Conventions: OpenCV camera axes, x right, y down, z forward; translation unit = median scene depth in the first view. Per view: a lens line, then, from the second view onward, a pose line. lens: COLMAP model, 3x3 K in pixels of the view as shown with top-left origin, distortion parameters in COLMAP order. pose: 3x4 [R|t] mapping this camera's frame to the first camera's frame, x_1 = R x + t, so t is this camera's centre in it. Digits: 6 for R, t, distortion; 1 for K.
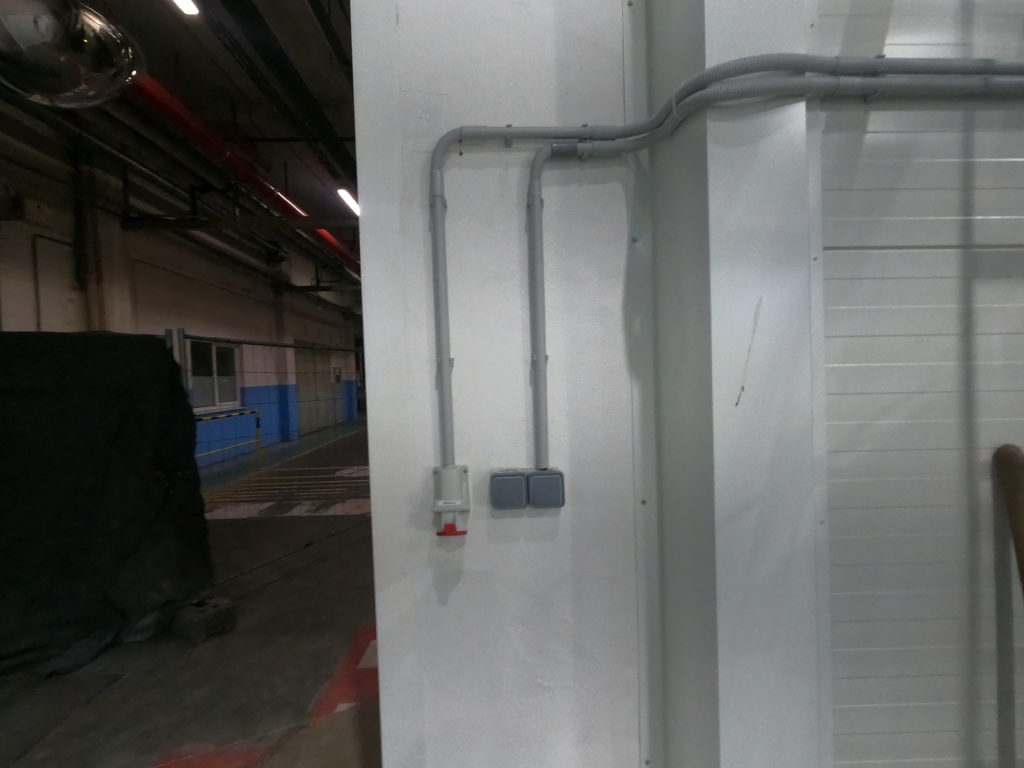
lens RADIAL K [[489.3, 0, 512.0], [0, 489.3, 384.0], [0, 0, 1]] dist [-0.000894, -0.000343]
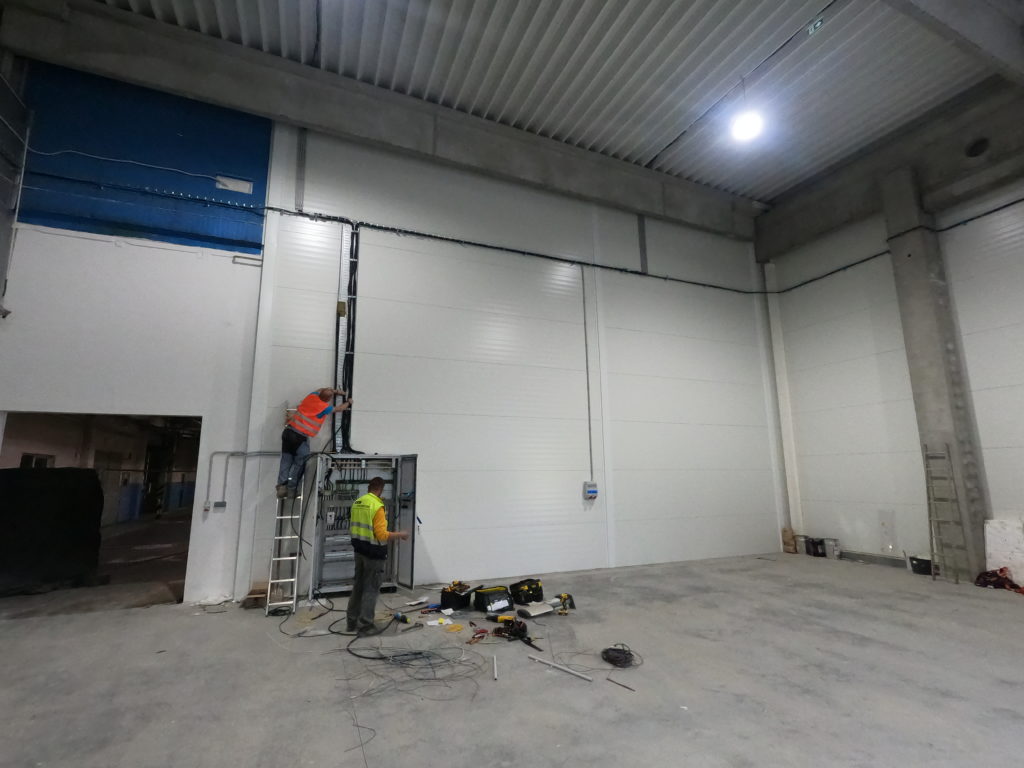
lens RADIAL K [[478.7, 0, 512.6], [0, 478.7, 382.6], [0, 0, 1]] dist [-0.002377, -0.000457]
pose [[0.931631, 0.088089, 0.352568, 0.231242], [-0.009446, 0.975719, -0.218822, -0.003485], [-0.363283, 0.200531, 0.909842, -1.199640]]
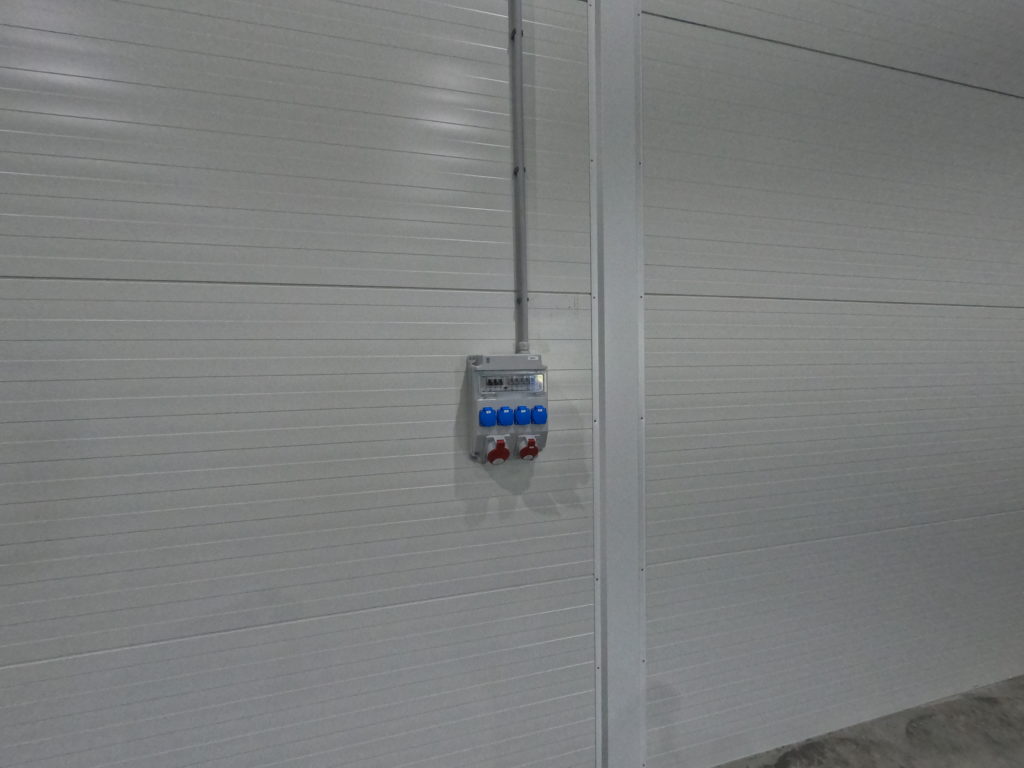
lens RADIAL K [[489.3, 0, 512.0], [0, 489.3, 384.0], [0, 0, 1]] dist [-0.000894, -0.000343]
pose [[0.966786, 0.003021, 0.255568, 0.963350], [-0.010622, 0.999541, 0.028367, -0.024164], [-0.255365, -0.030140, 0.966375, -0.091207]]
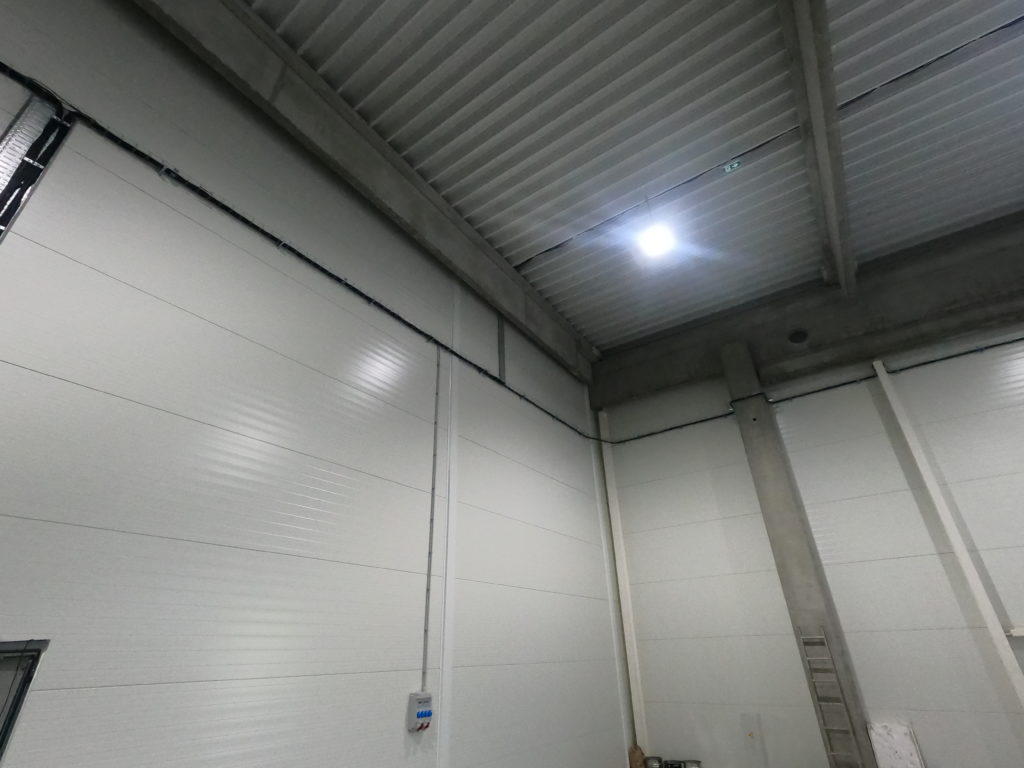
lens RADIAL K [[484.3, 0, 512.0], [0, 484.3, 384.0], [0, 0, 1]] dist [-0.001039, 0.000178]
pose [[0.606658, 0.398393, 0.687932, 0.317589], [0.024246, 0.855688, -0.516924, -0.052502], [-0.794593, 0.330276, 0.509450, -0.584308]]
